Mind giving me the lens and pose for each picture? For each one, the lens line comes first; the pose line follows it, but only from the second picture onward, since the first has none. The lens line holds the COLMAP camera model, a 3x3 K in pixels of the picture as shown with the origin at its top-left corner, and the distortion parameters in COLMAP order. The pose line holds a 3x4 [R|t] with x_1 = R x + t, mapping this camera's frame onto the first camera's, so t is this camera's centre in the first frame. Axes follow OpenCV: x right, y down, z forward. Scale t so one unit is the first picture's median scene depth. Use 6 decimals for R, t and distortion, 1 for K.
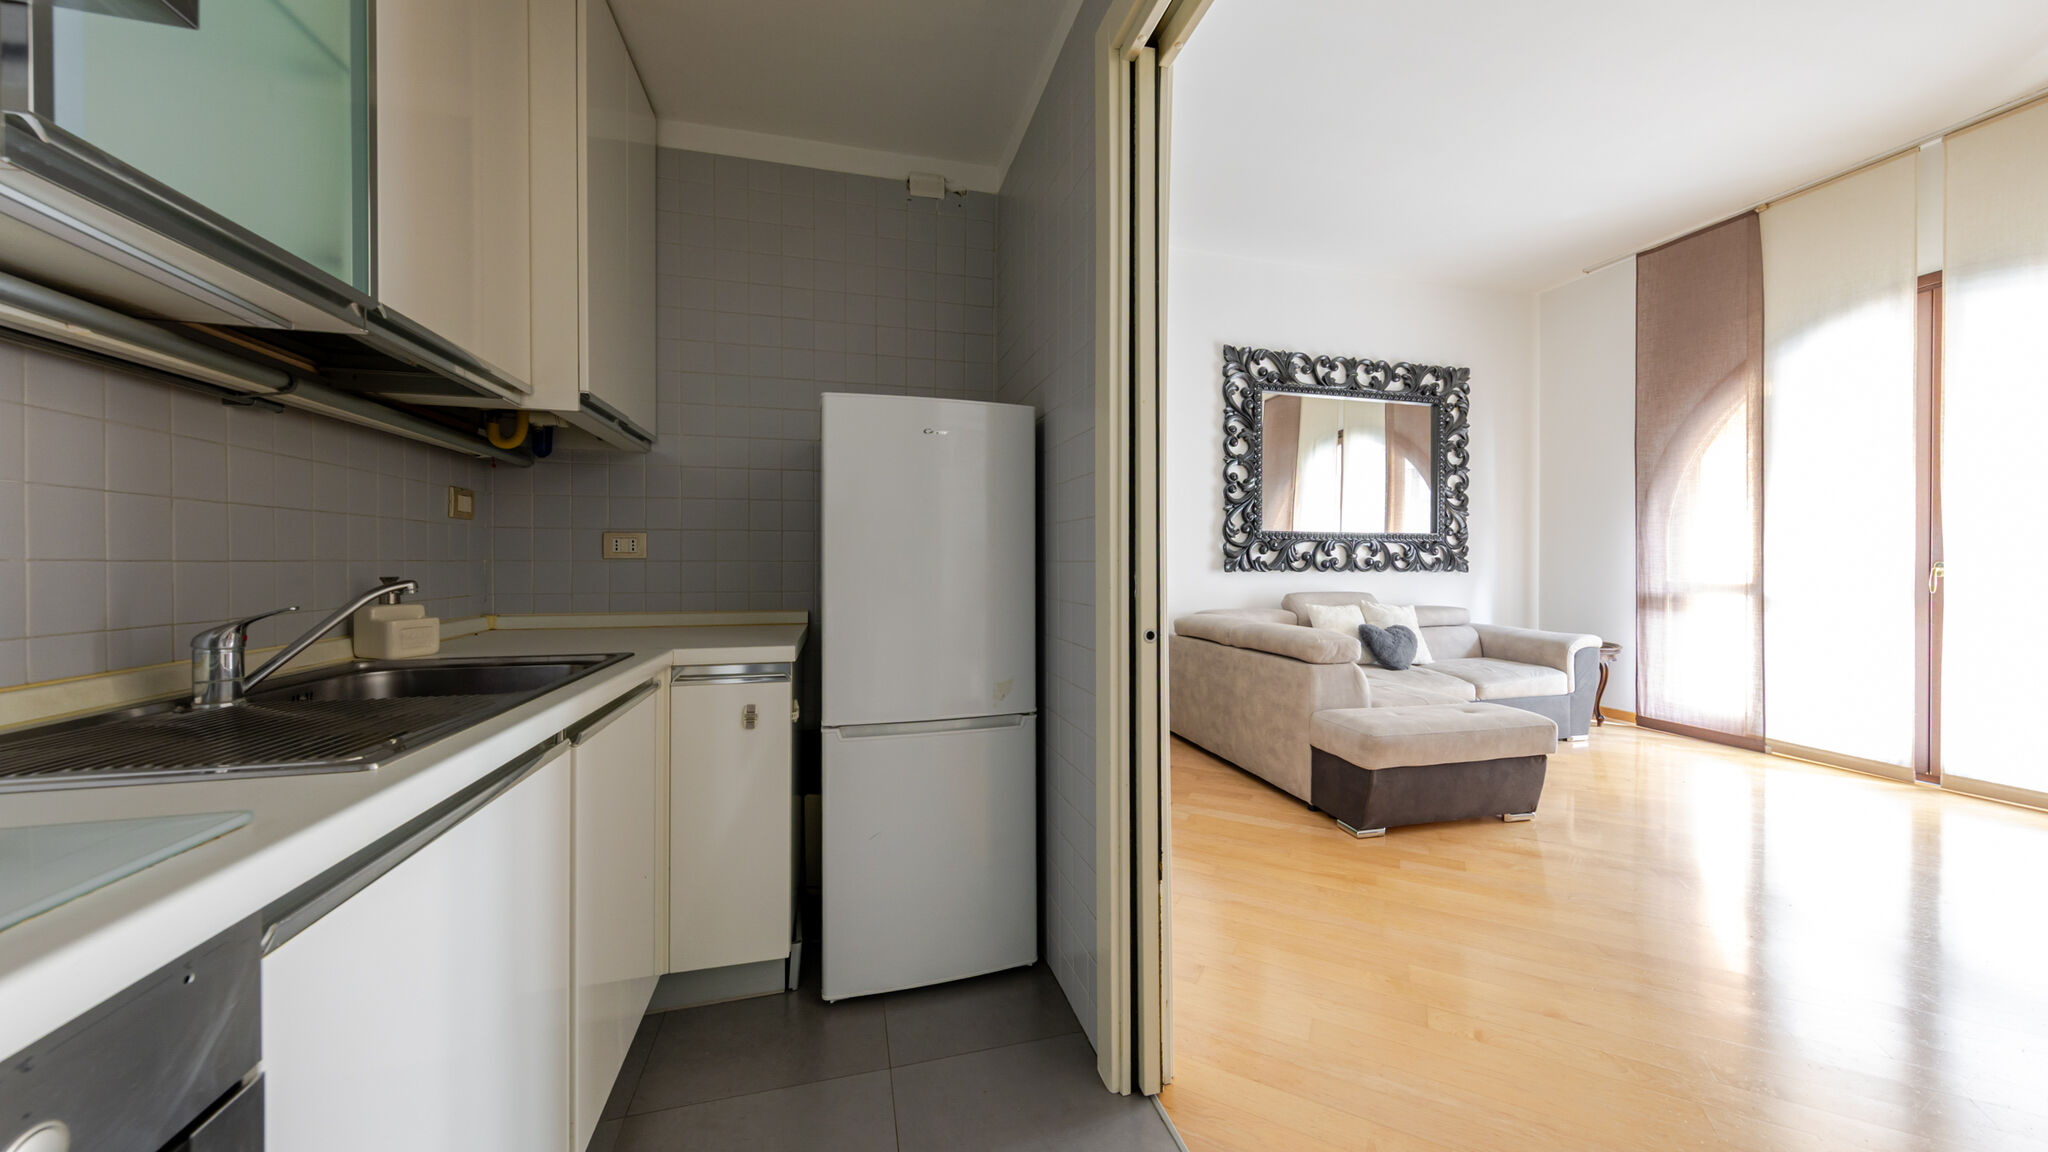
lens RADIAL K [[710.8, 0, 1049.1], [0, 710.8, 559.6], [0, 0, 1]] dist [0.000013, 0.000002]
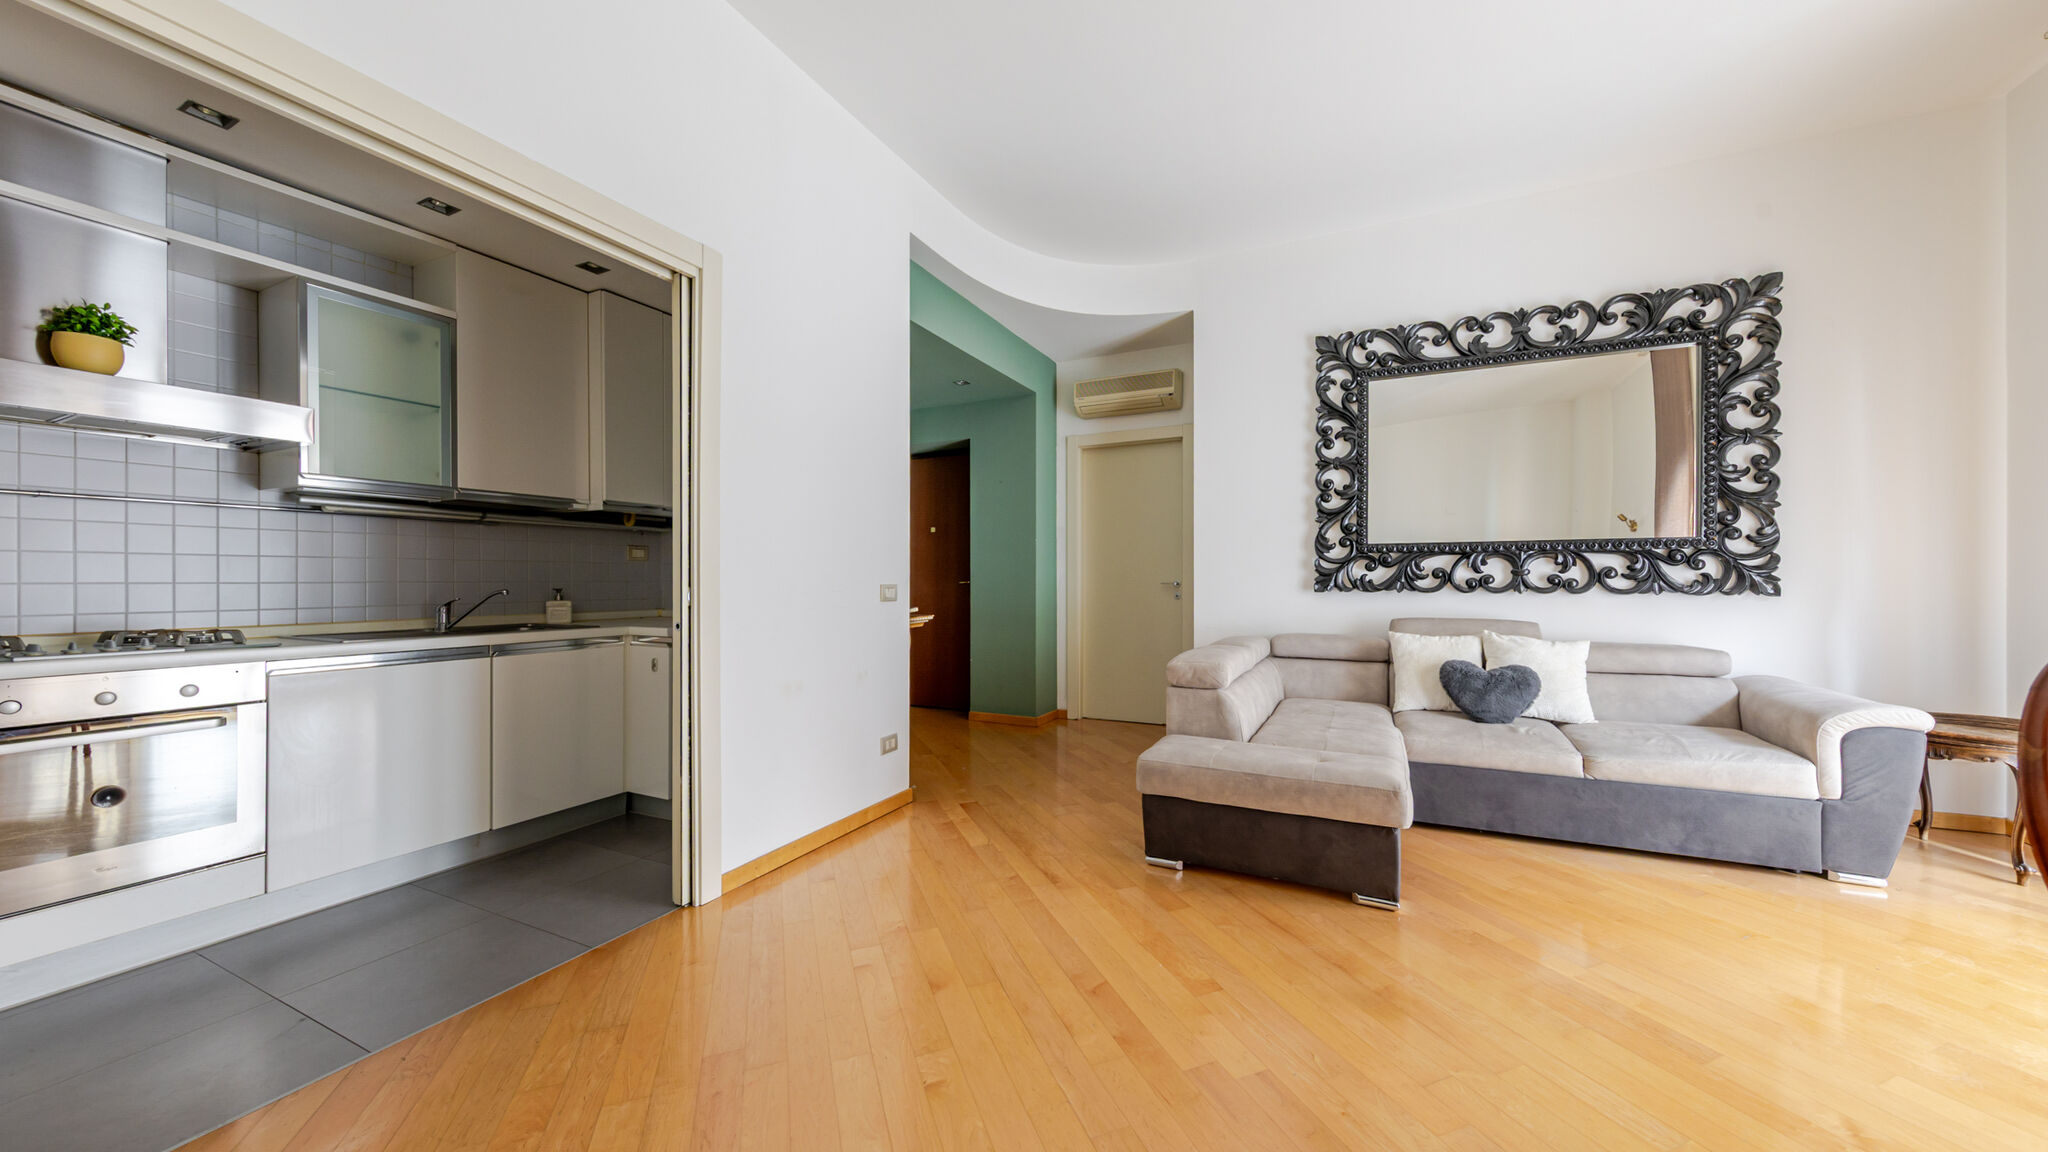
lens RADIAL K [[715.3, 0, 1024.0], [0, 715.3, 576.0], [0, 0, 1]] dist [0.000344, 0.000009]
pose [[0.743812, -0.006396, -0.668358, 0.569904], [0.004667, 0.999980, -0.004377, -0.000195], [0.668373, 0.000136, 0.743827, 0.090601]]
